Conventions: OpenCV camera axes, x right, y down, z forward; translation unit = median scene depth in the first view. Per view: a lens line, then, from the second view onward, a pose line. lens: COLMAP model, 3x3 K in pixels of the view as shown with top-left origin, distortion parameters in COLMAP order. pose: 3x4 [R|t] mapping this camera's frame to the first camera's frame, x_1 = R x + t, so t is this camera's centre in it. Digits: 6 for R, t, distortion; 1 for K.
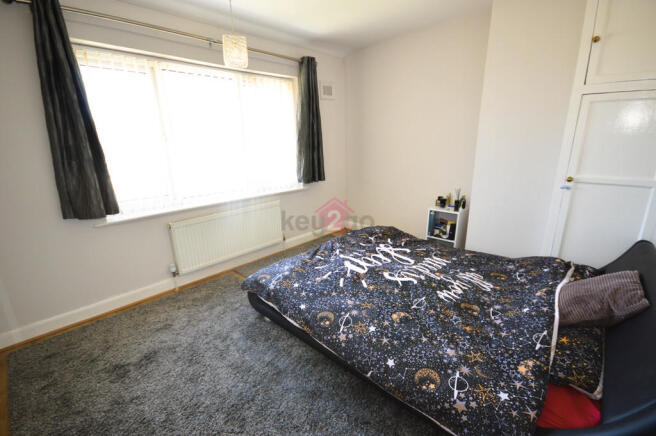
lens RADIAL K [[284.5, 0, 324.5], [0, 284.5, 215.8], [0, 0, 1]] dist [-0.001170, -0.000284]
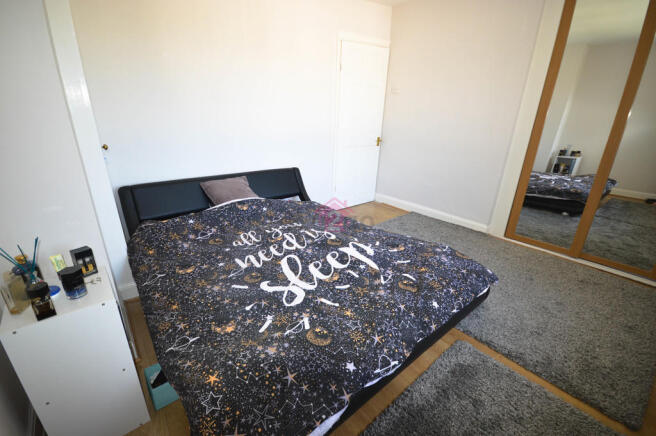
lens RADIAL K [[284.5, 0, 324.5], [0, 284.5, 215.8], [0, 0, 1]] dist [-0.001170, -0.000284]
pose [[-0.991640, -0.046916, 0.120202, 0.111955], [0.030380, 0.820476, 0.570872, -0.377183], [-0.125406, 0.569752, -0.812192, 1.544074]]
